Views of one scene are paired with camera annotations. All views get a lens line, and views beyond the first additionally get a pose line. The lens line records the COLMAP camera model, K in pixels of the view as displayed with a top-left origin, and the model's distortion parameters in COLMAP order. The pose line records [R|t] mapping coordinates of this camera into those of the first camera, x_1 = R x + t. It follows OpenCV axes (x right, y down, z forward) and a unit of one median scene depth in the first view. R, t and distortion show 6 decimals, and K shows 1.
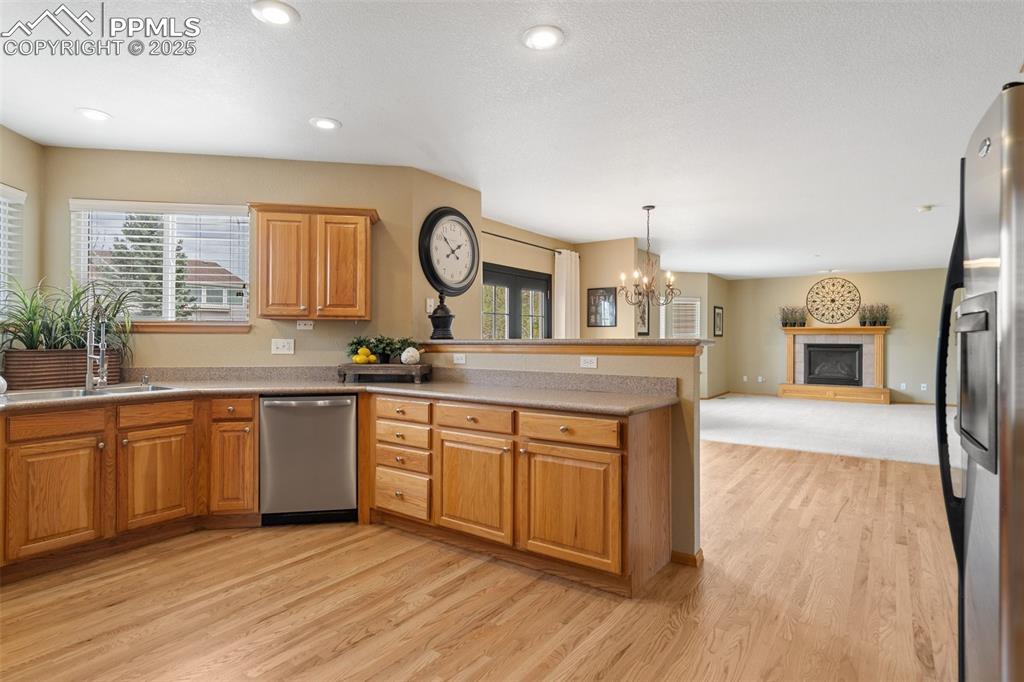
lens RADIAL K [[526.8, 0, 511.8], [0, 526.8, 334.6], [0, 0, 1]] dist [0.003177, 0.000361]
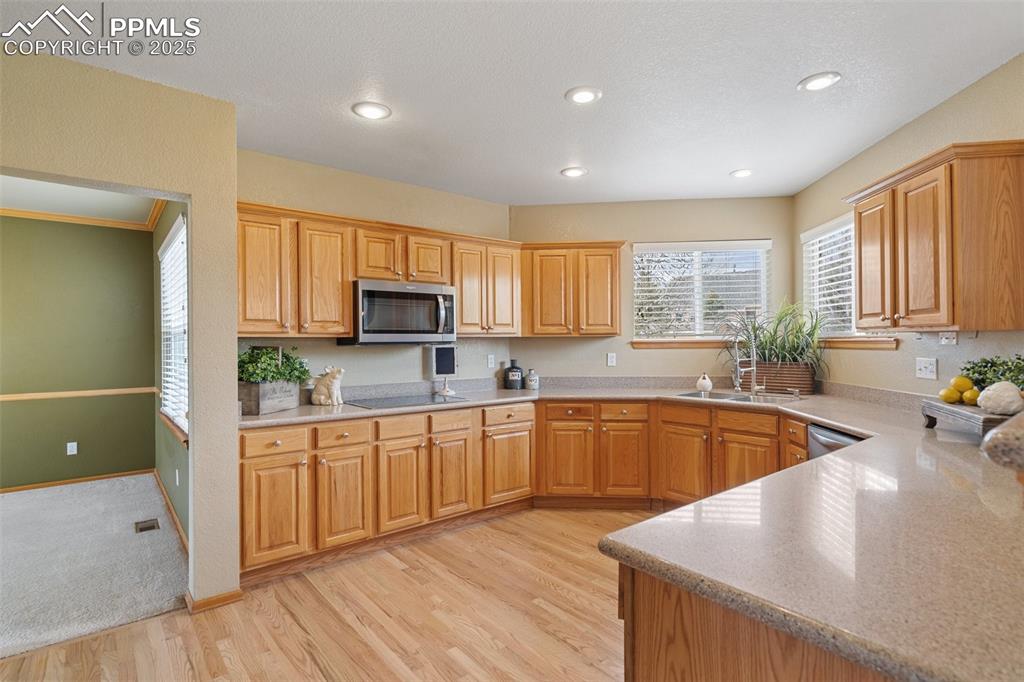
lens RADIAL K [[514.3, 0, 512.0], [0, 514.3, 341.0], [0, 0, 1]] dist [0.000798, 0.000033]
pose [[-0.257588, -0.003519, -0.966249, 0.464391], [0.013103, 0.999889, -0.007134, -0.020324], [0.966166, -0.014498, -0.257513, 0.711743]]
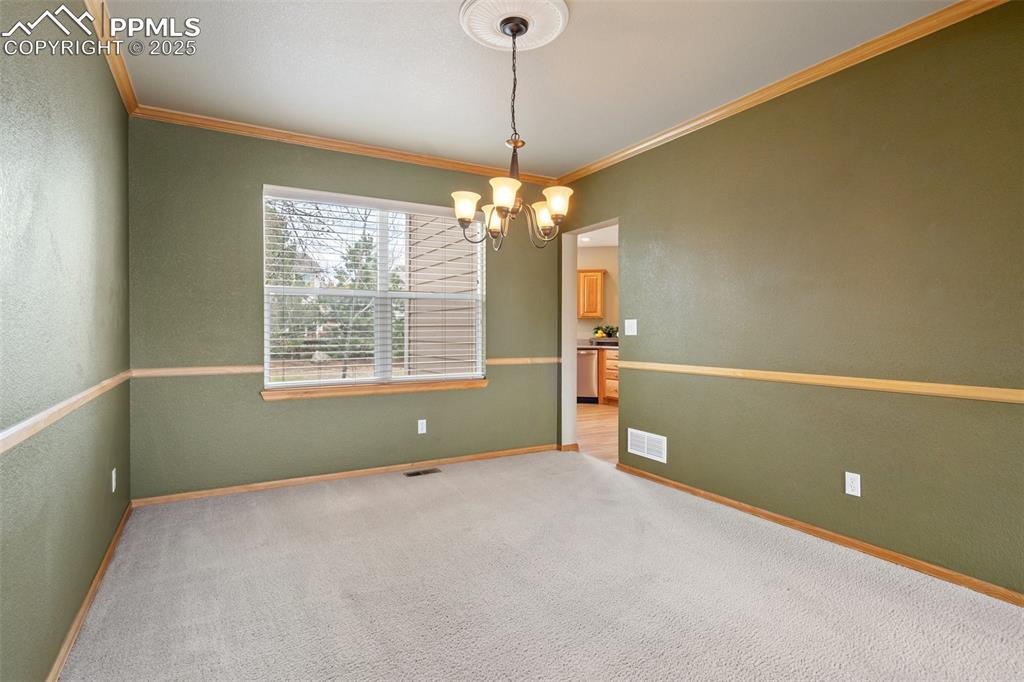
lens RADIAL K [[514.3, 0, 512.0], [0, 514.3, 341.0], [0, 0, 1]] dist [0.000798, 0.000033]
pose [[0.911355, 0.006145, -0.411576, 0.306525], [0.004032, 0.999707, 0.023854, 0.017461], [0.411602, -0.023399, 0.911063, -1.267907]]
